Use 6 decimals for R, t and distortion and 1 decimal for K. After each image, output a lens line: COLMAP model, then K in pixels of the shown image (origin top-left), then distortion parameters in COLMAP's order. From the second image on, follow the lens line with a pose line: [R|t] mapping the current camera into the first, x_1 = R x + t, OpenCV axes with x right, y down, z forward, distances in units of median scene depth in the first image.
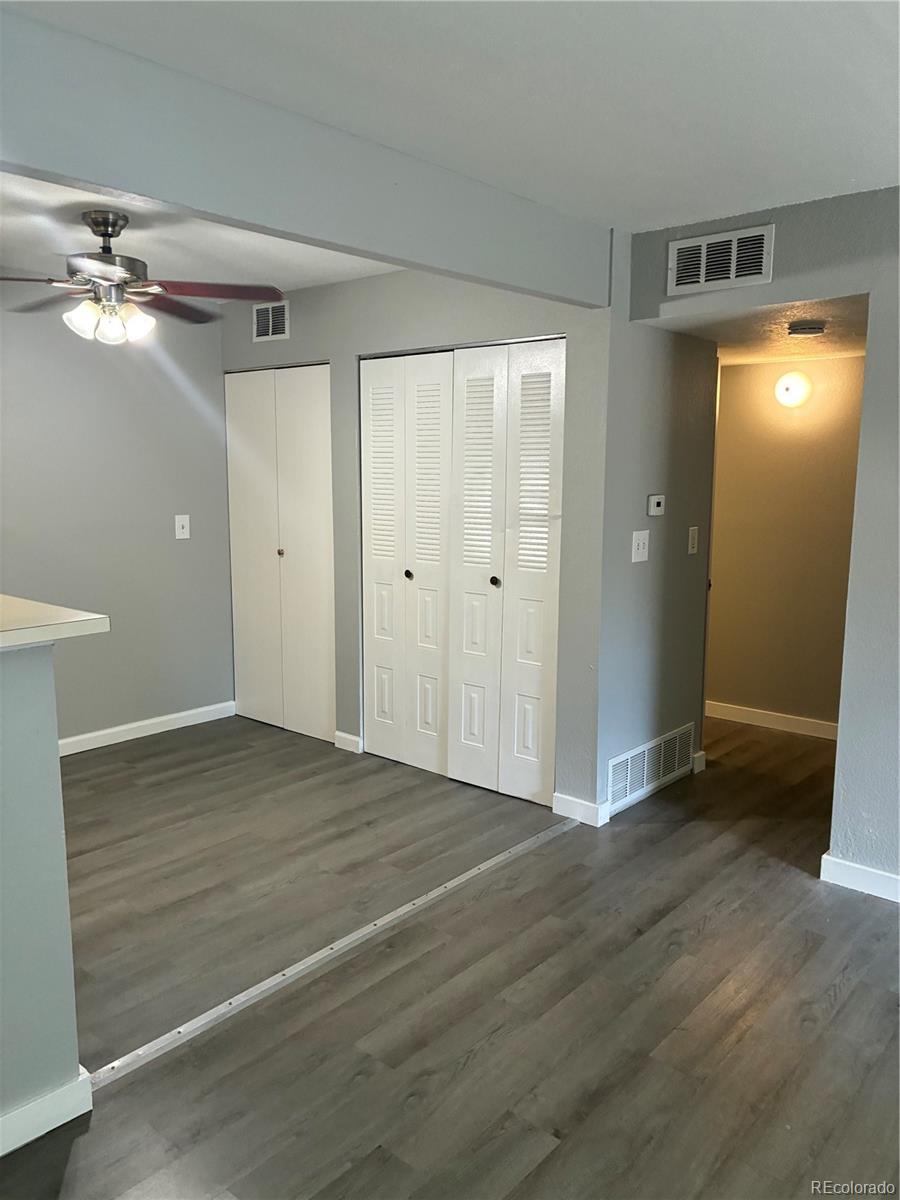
lens RADIAL K [[916.5, 0, 450.0], [0, 916.5, 600.0], [0, 0, 1]] dist [0.061582, -0.085464]
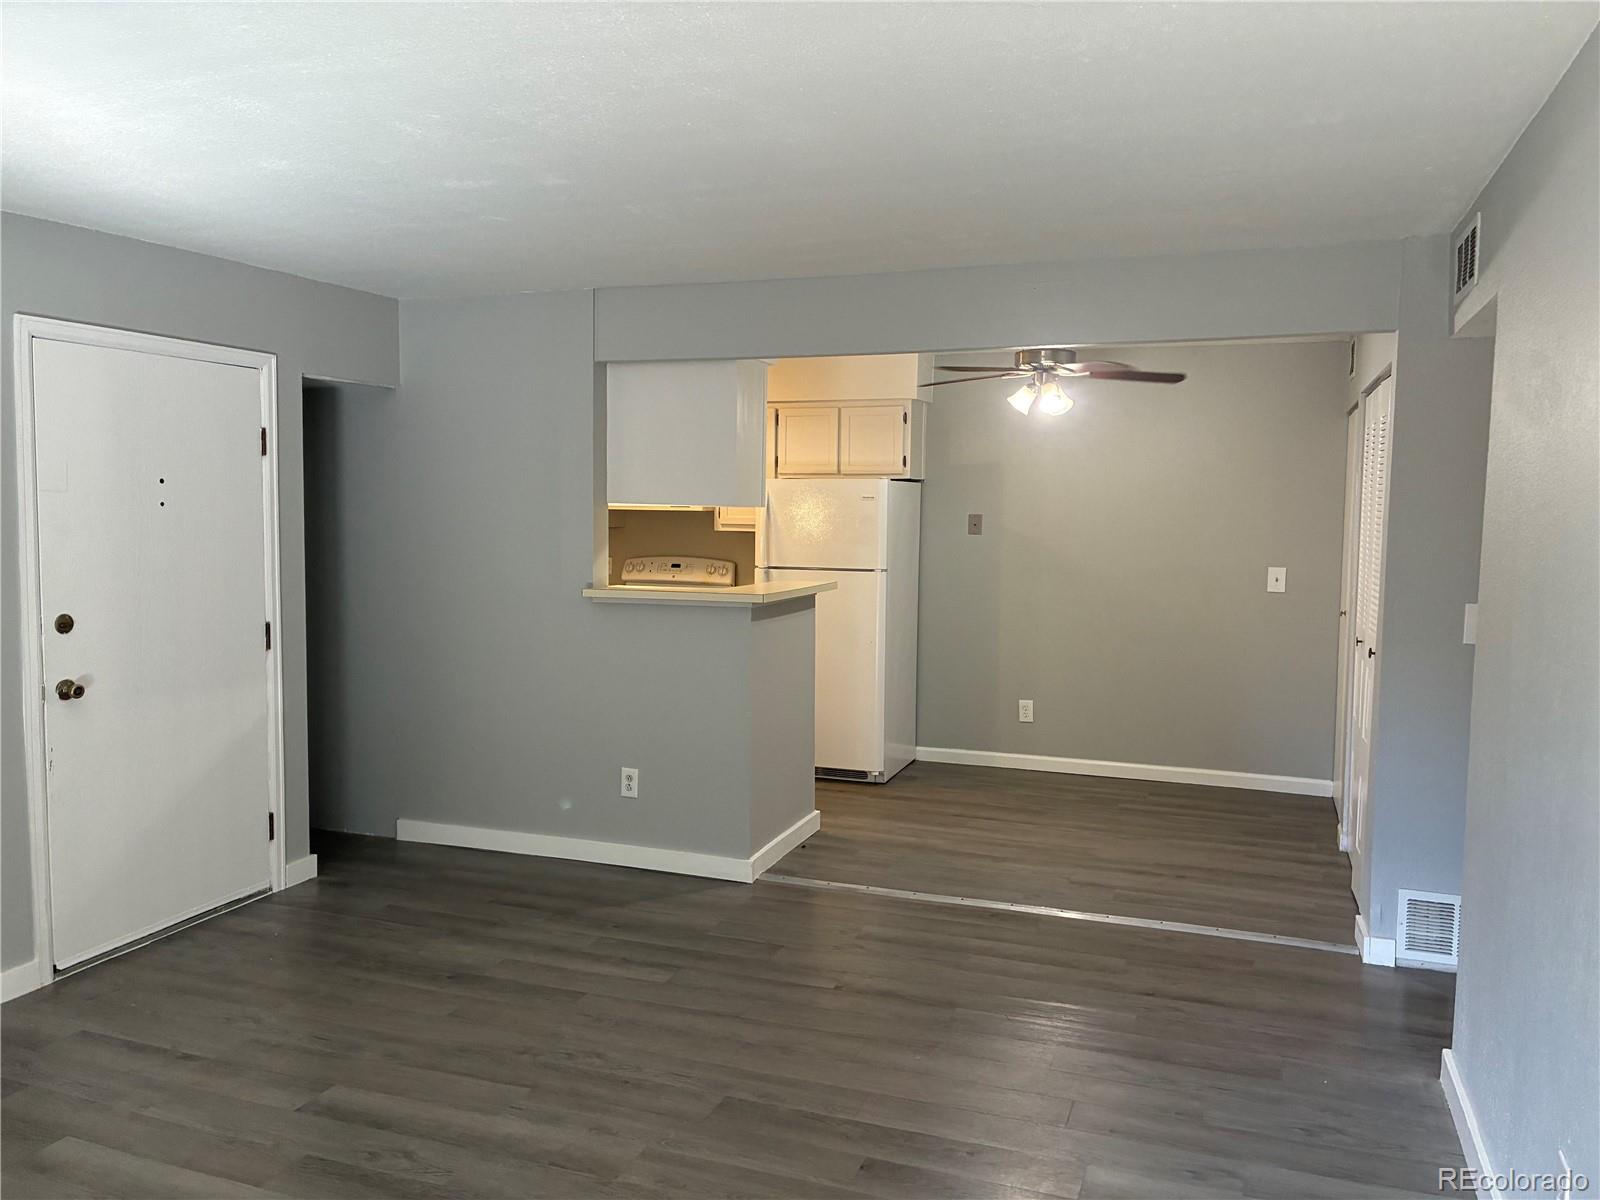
lens RADIAL K [[1225.6, 0, 793.3], [0, 1225.6, 605.7], [0, 0, 1]] dist [0.054474, -0.072484]
pose [[0.348690, 0.076312, -0.934126, 1.083703], [-0.146937, 0.988806, 0.025931, -0.018060], [0.925648, 0.128216, 0.356000, 0.125737]]
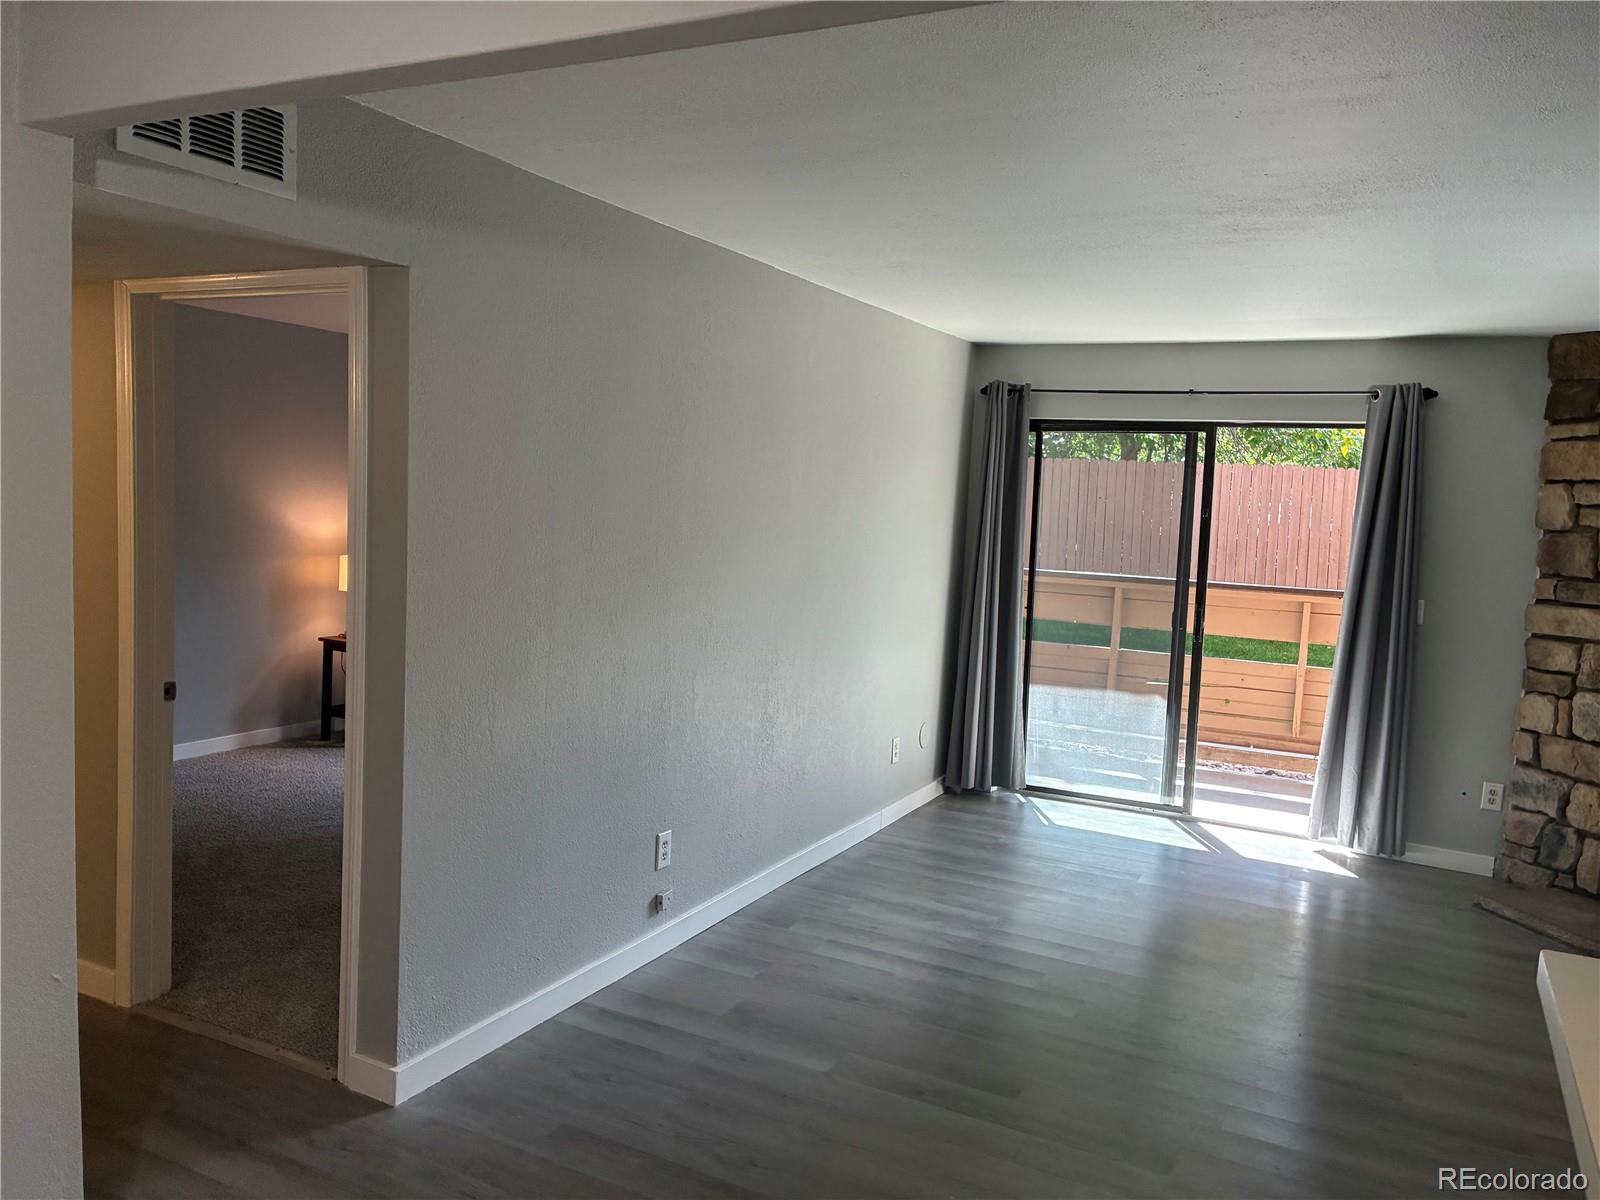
lens RADIAL K [[1222.0, 0, 800.0], [0, 1222.0, 600.0], [0, 0, 1]] dist [0.061582, -0.085464]
pose [[-0.233275, -0.100518, 0.967202, -0.497135], [0.094519, 0.987589, 0.125433, -0.149178], [-0.967806, 0.120679, -0.220879, 0.844157]]
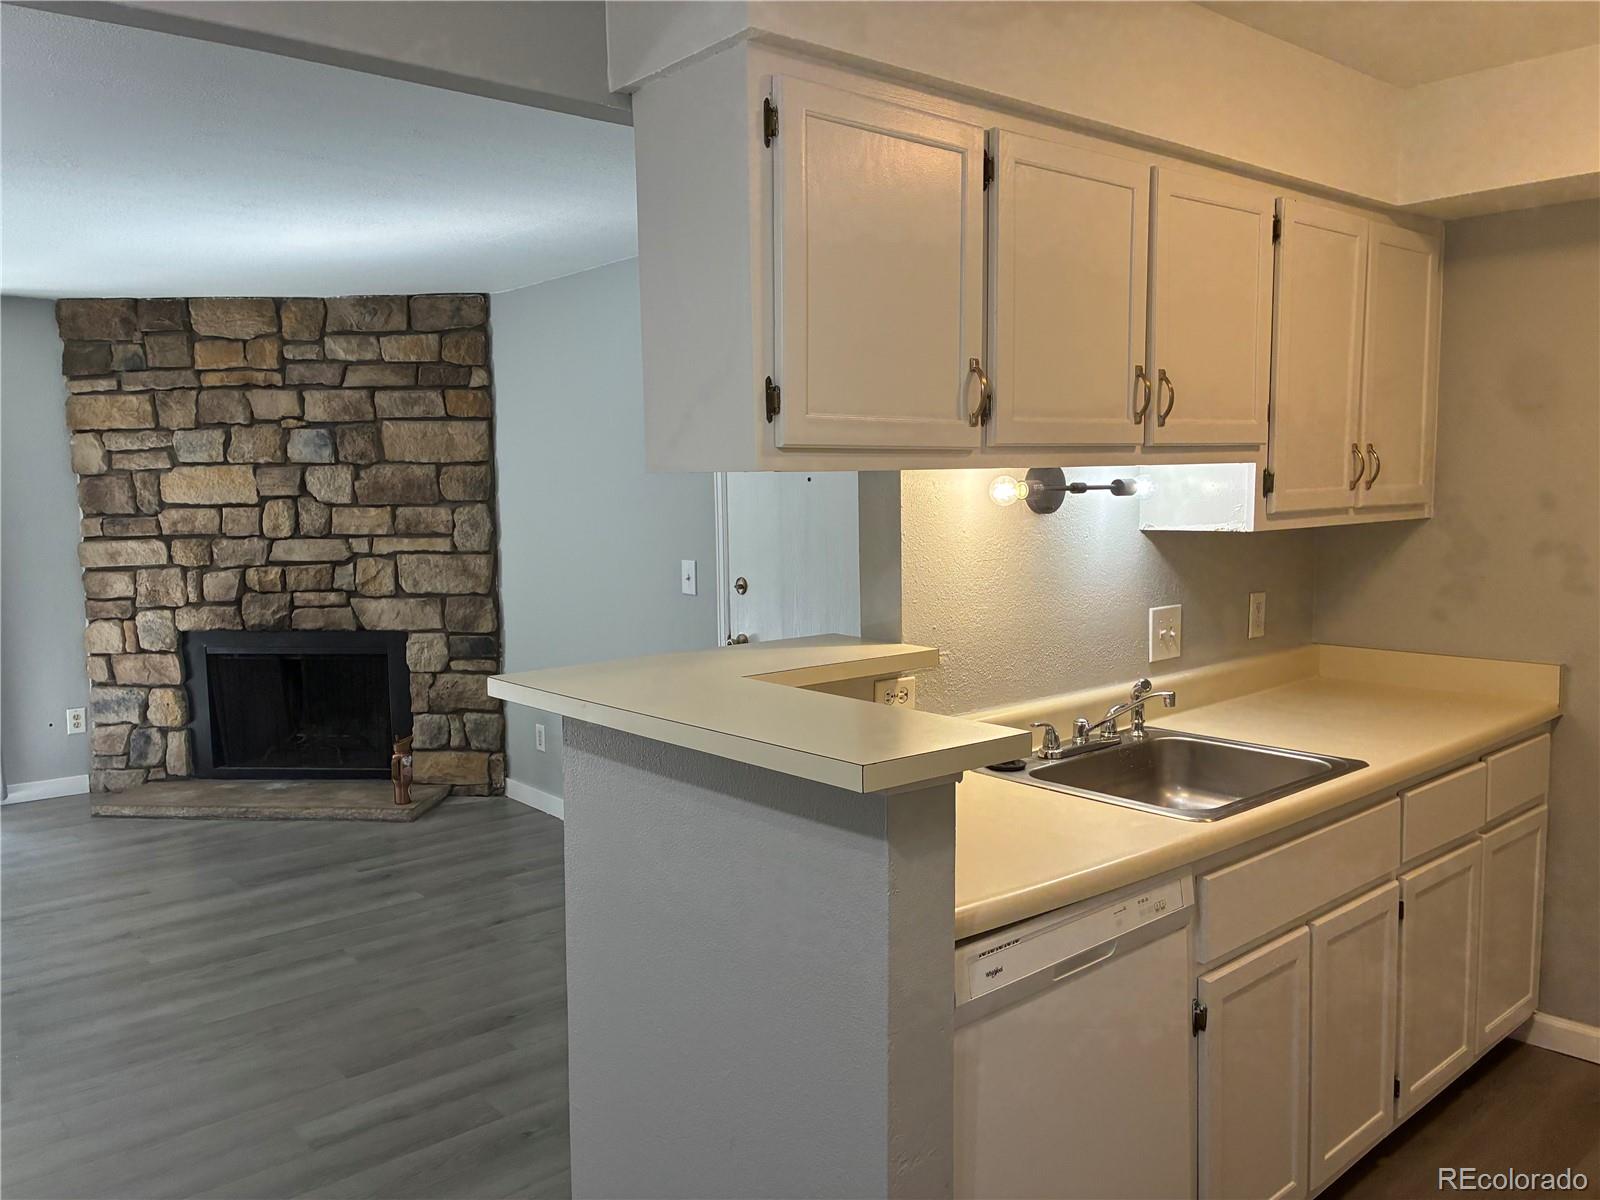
lens RADIAL K [[1225.6, 0, 793.3], [0, 1225.6, 605.7], [0, 0, 1]] dist [0.054474, -0.072484]
pose [[-0.988747, -0.002595, 0.149575, -0.453603], [0.034968, 0.968143, 0.247945, -0.170606], [-0.145453, 0.250385, -0.957158, 1.140463]]
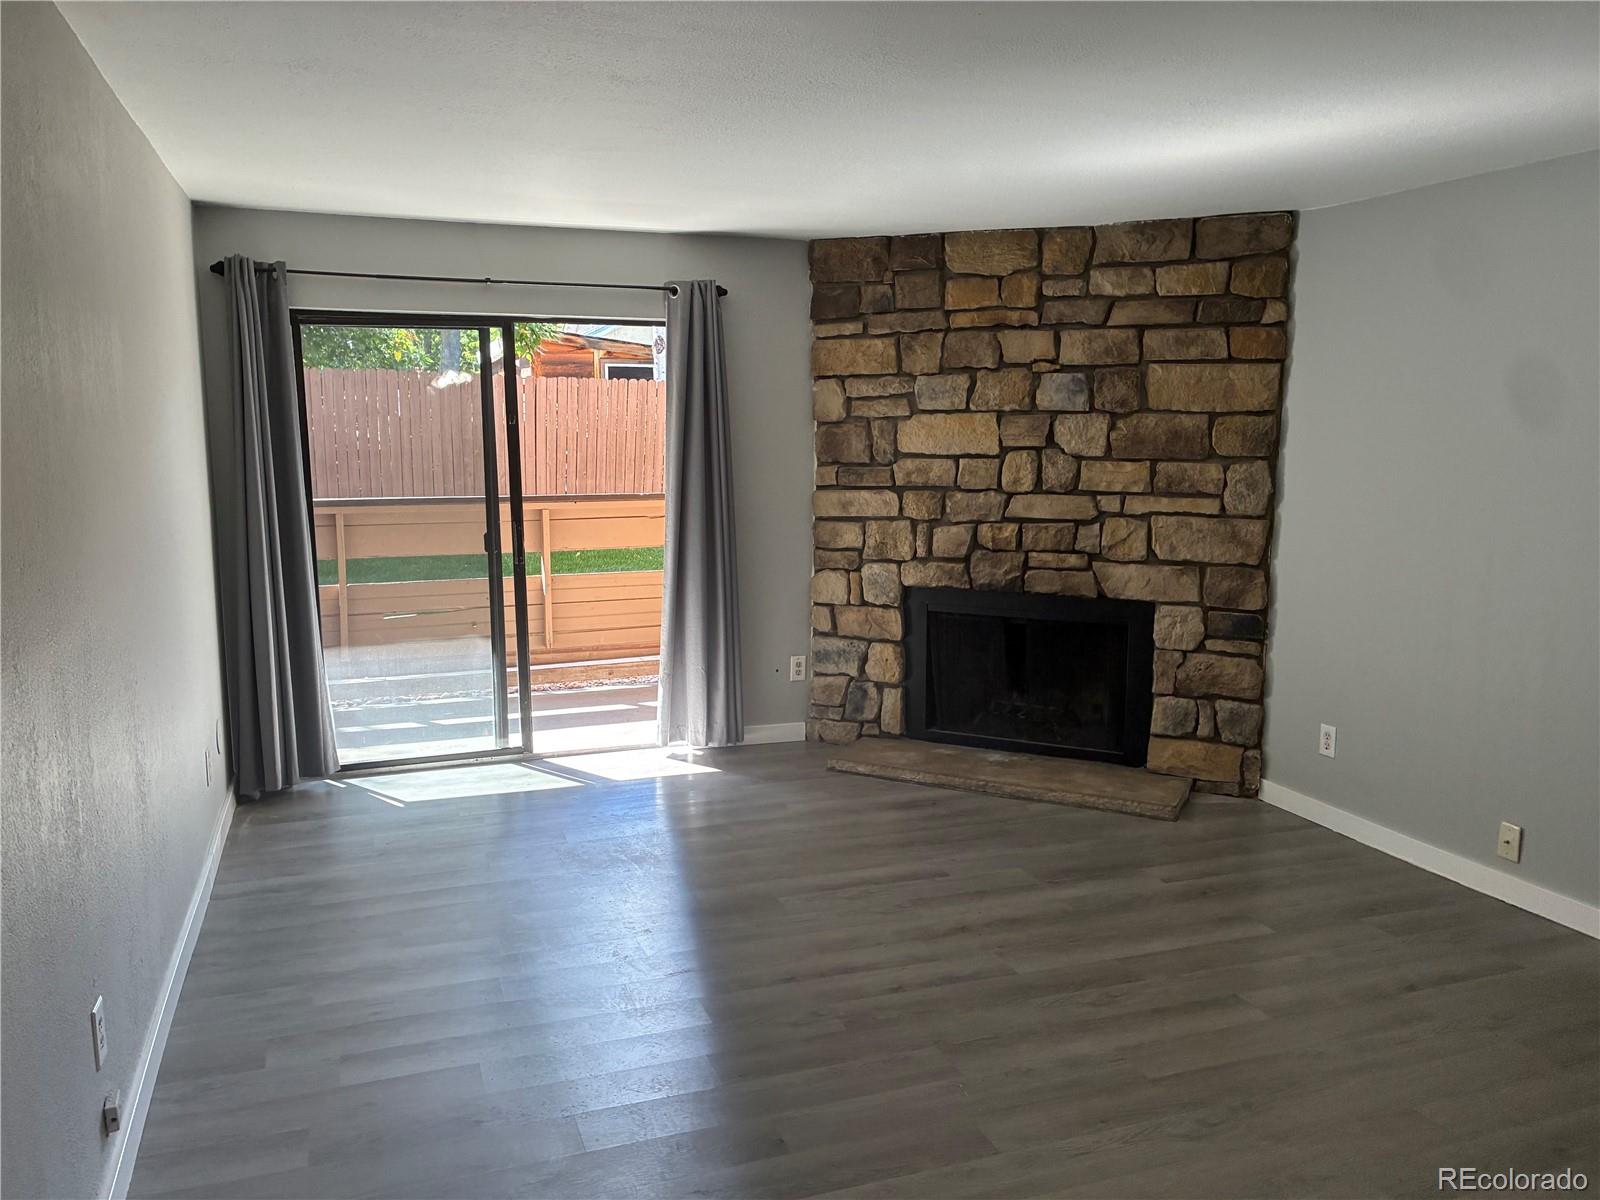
lens RADIAL K [[1201.0, 0, 779.4], [0, 1201.0, 603.3], [0, 0, 1]] dist [0.096697, -0.259353]
pose [[-0.873028, -0.074061, 0.482013, 0.010963], [0.069176, 0.959599, 0.272735, -0.169128], [-0.482738, 0.271449, -0.832634, 1.059525]]
